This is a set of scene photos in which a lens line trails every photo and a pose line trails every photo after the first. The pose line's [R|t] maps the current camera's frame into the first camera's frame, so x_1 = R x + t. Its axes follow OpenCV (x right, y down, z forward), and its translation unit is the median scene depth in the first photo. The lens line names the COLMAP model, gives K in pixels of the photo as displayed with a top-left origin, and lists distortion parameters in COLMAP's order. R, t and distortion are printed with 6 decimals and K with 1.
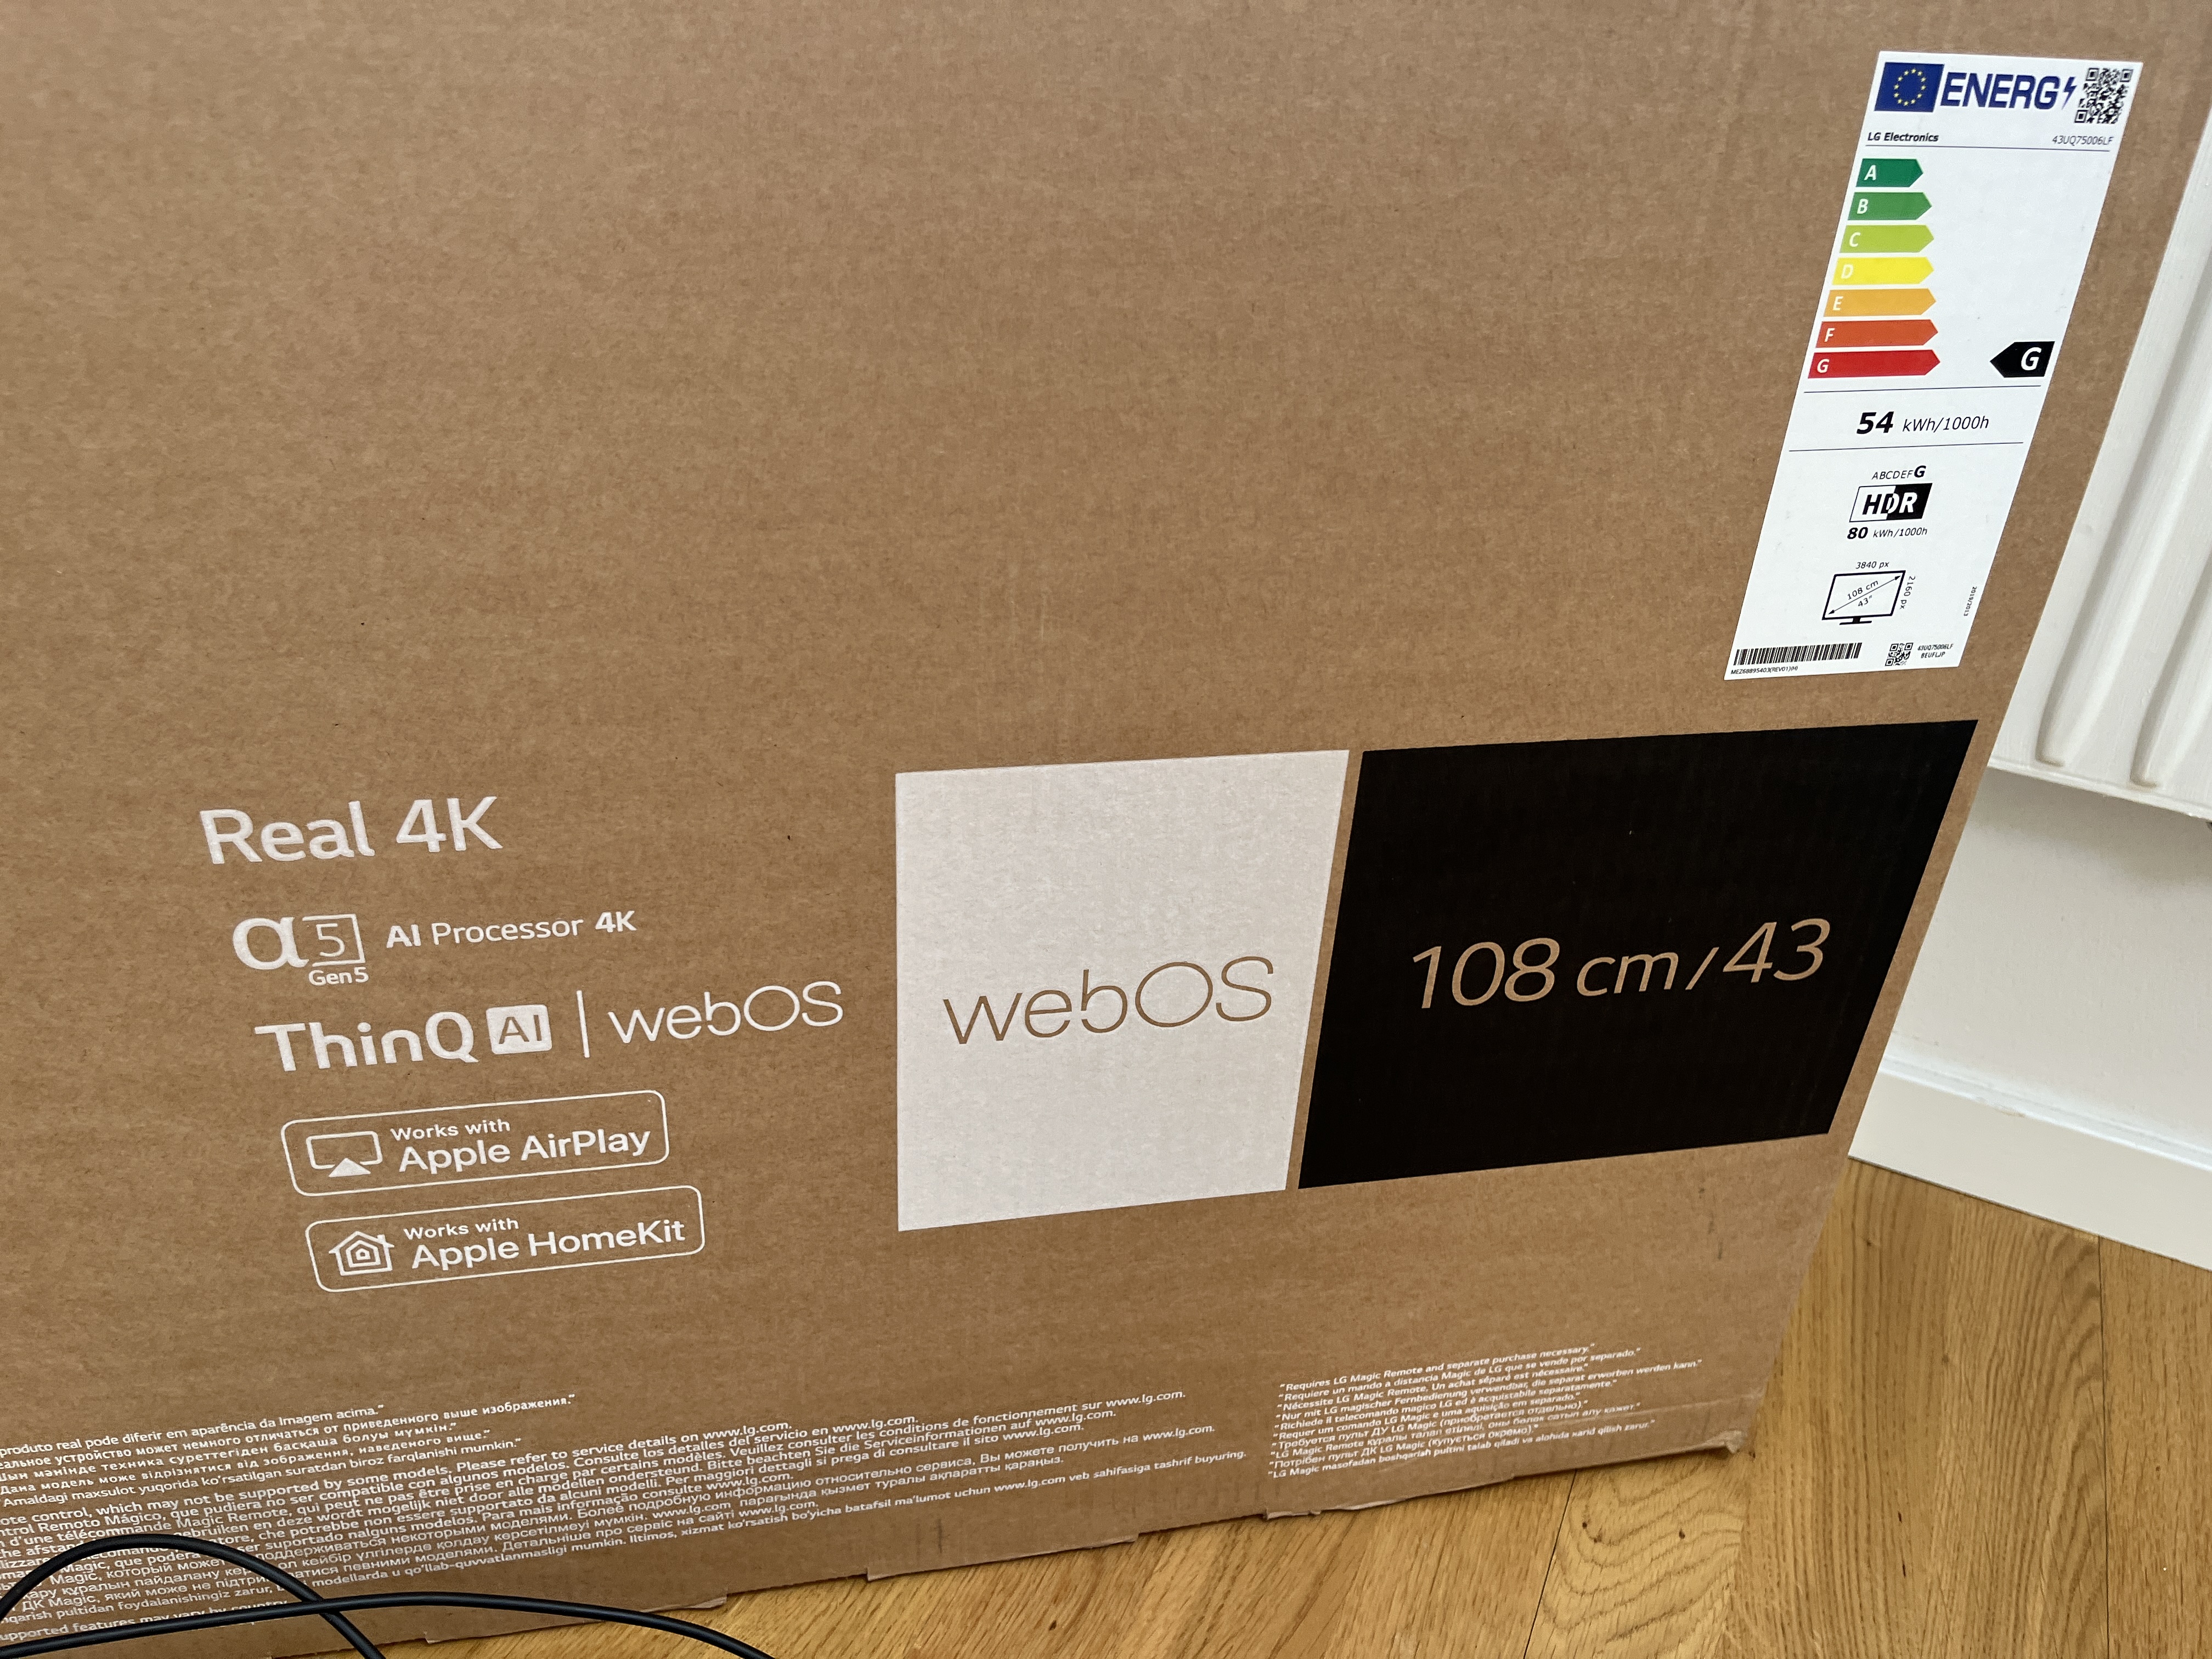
lens RADIAL K [[1695.1, 0, 1102.7], [0, 1695.1, 845.0], [0, 0, 1]] dist [0.050829, -0.071074]
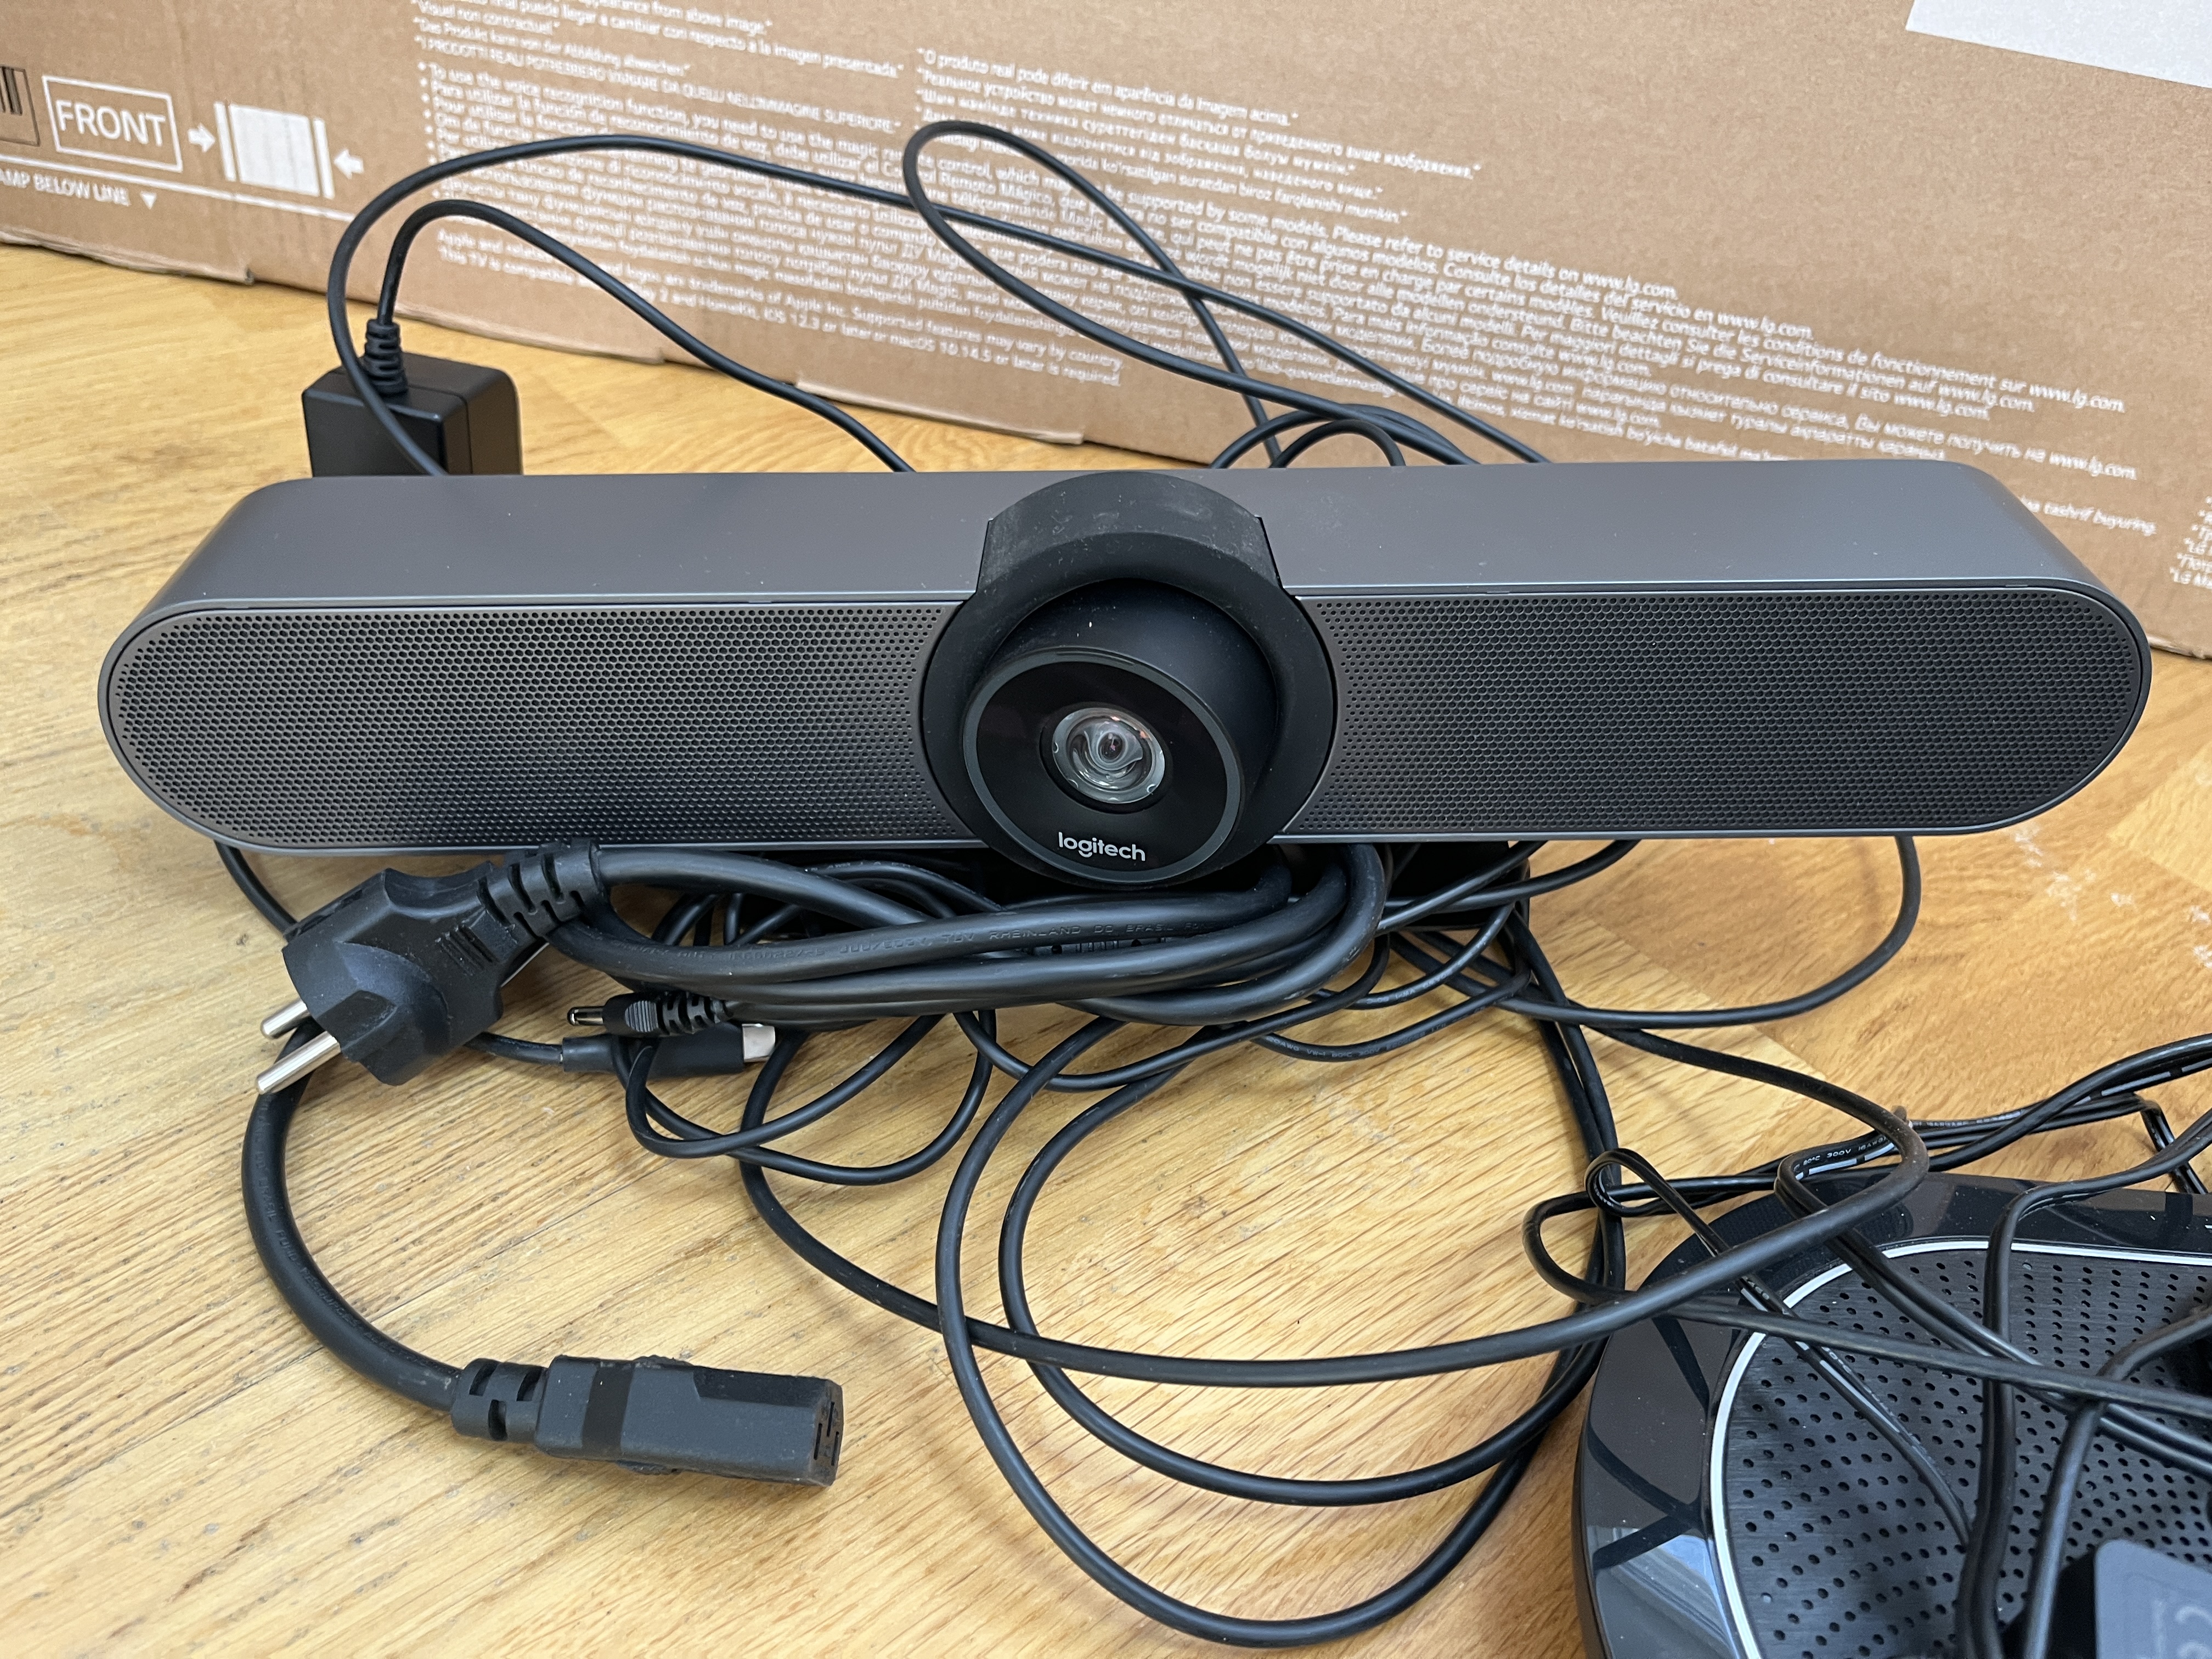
lens RADIAL K [[1695.1, 0, 1087.2], [0, 1695.1, 839.7], [0, 0, 1]] dist [0.050829, -0.071074]
pose [[0.922088, 0.275860, -0.271394, -0.164097], [-0.248524, 0.959710, 0.131117, 0.648708], [0.296629, -0.053454, 0.953496, 0.031215]]
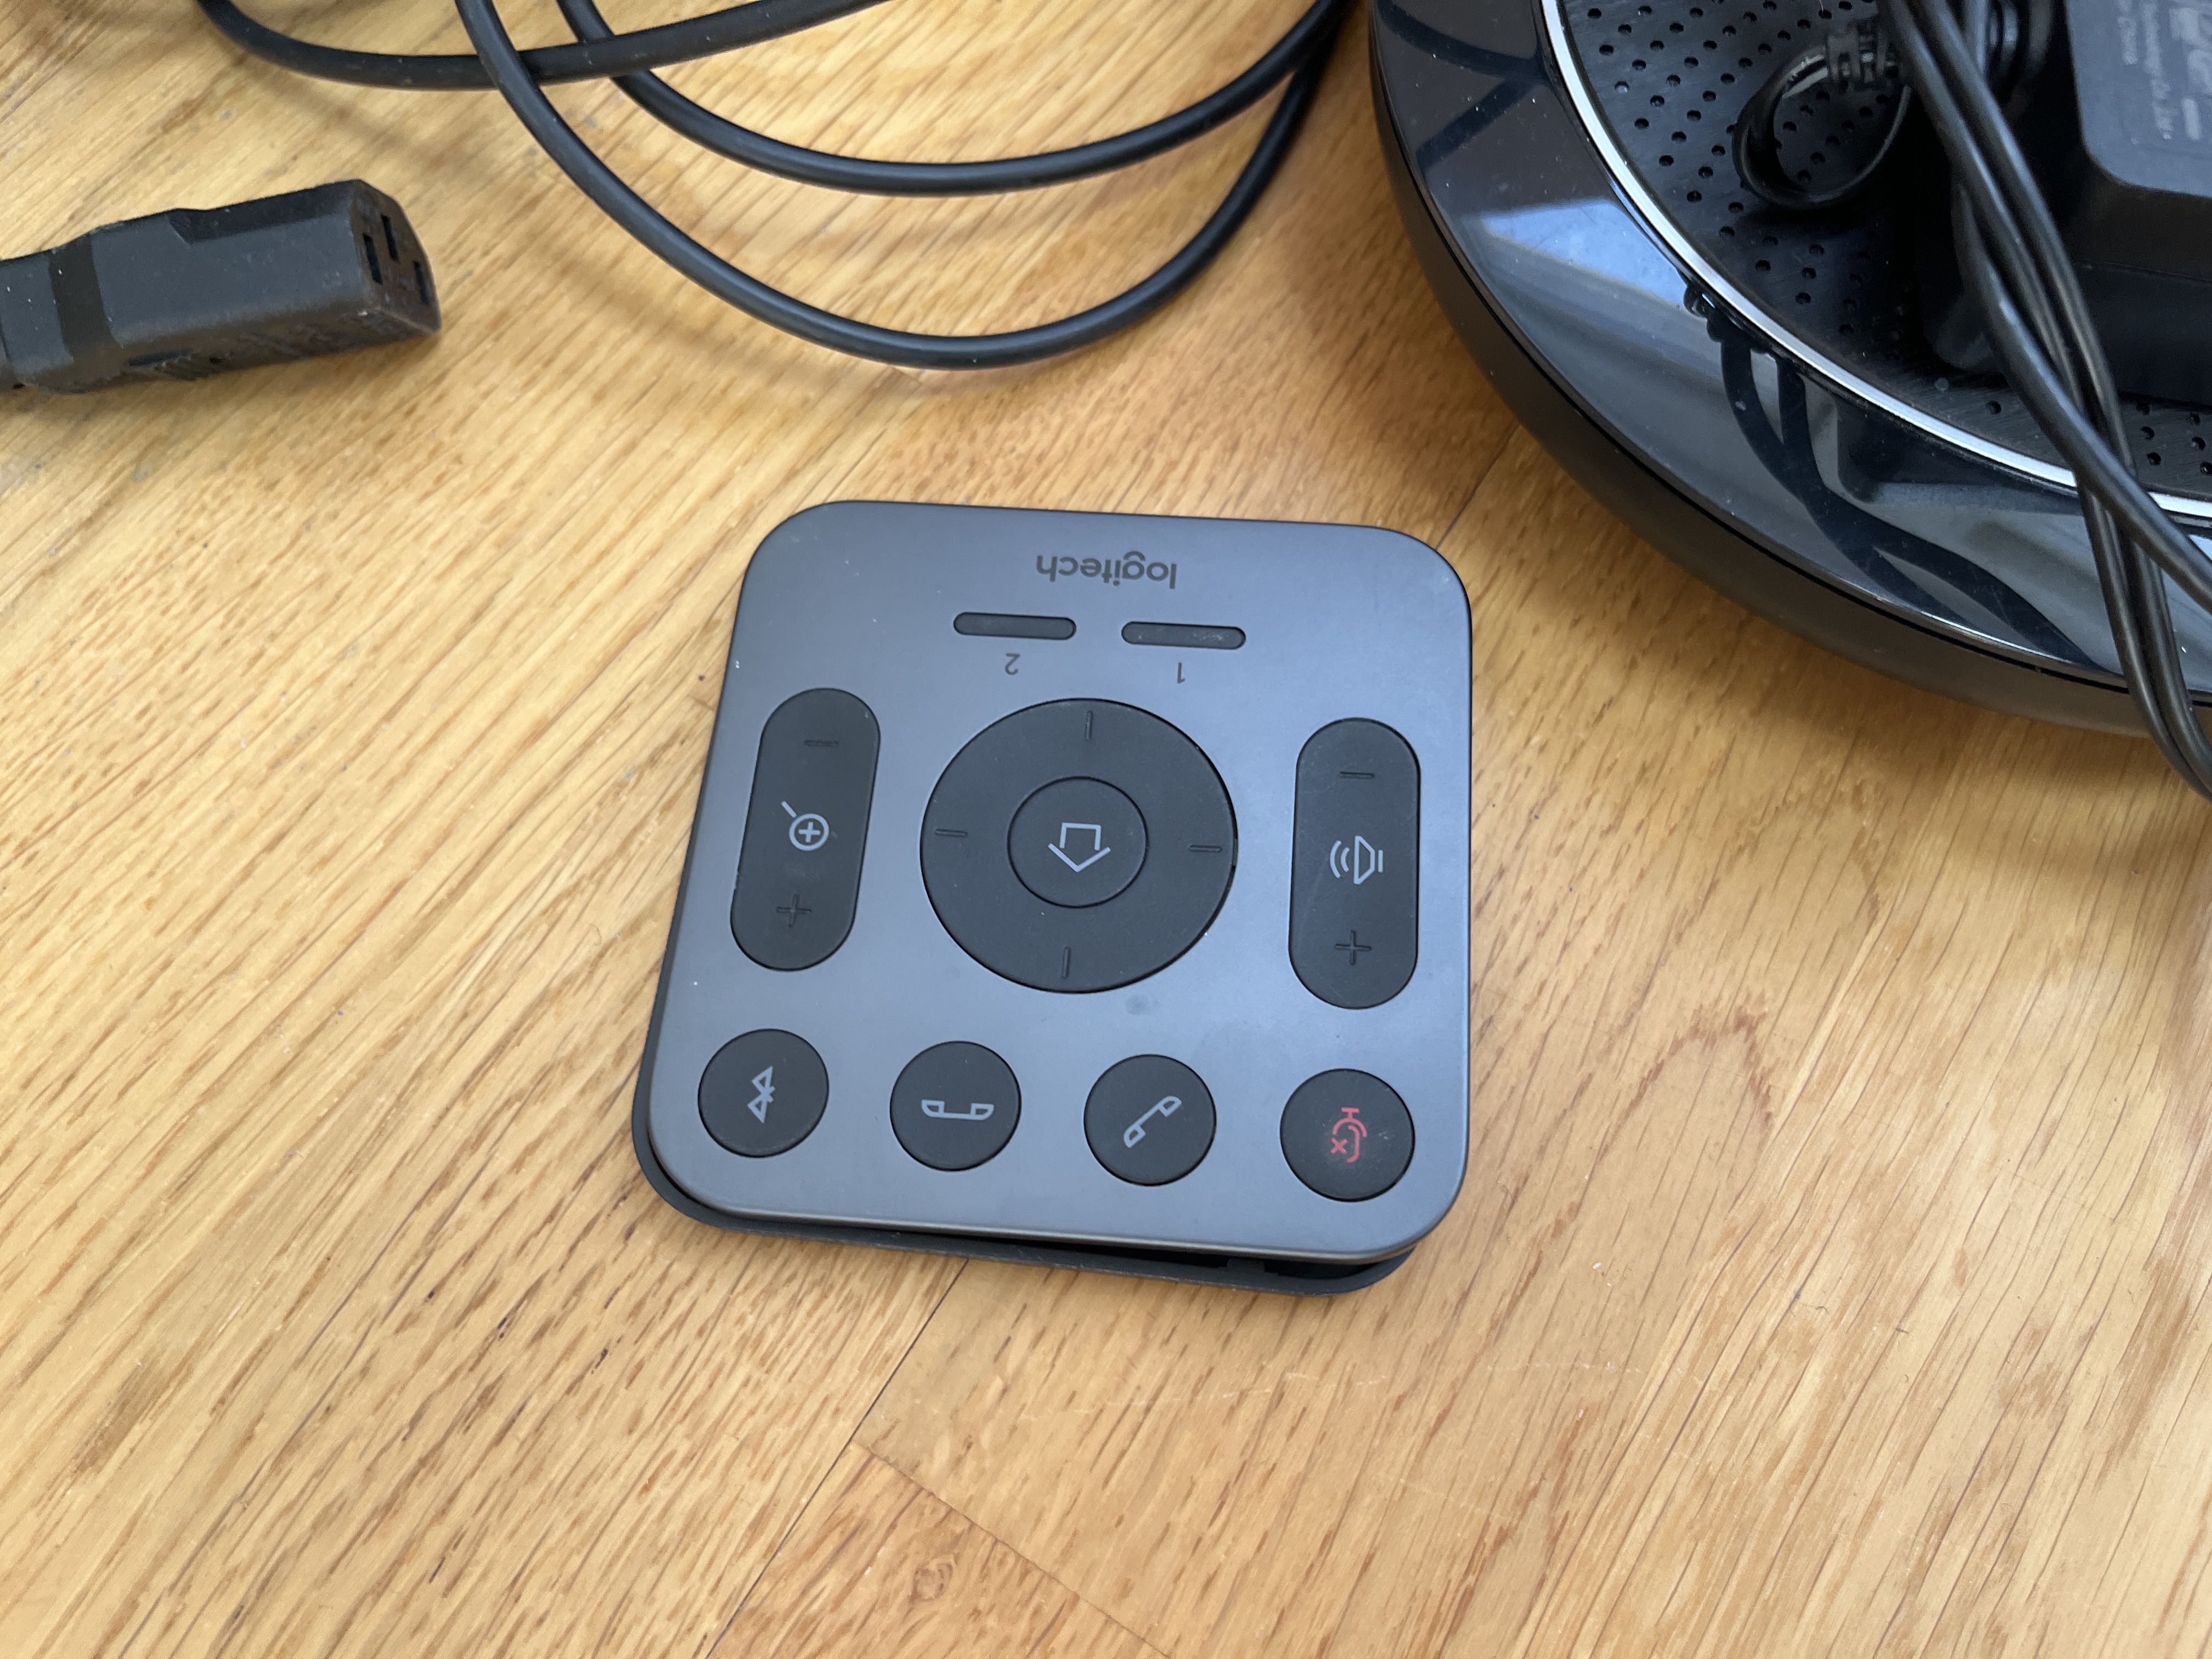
lens RADIAL K [[1695.1, 0, 1114.7], [0, 1695.1, 849.0], [0, 0, 1]] dist [0.050829, -0.071074]
pose [[0.991659, 0.101592, -0.079318, -0.120949], [-0.032973, 0.794885, 0.605863, 0.783170], [0.124600, -0.598194, 0.791605, 0.133895]]
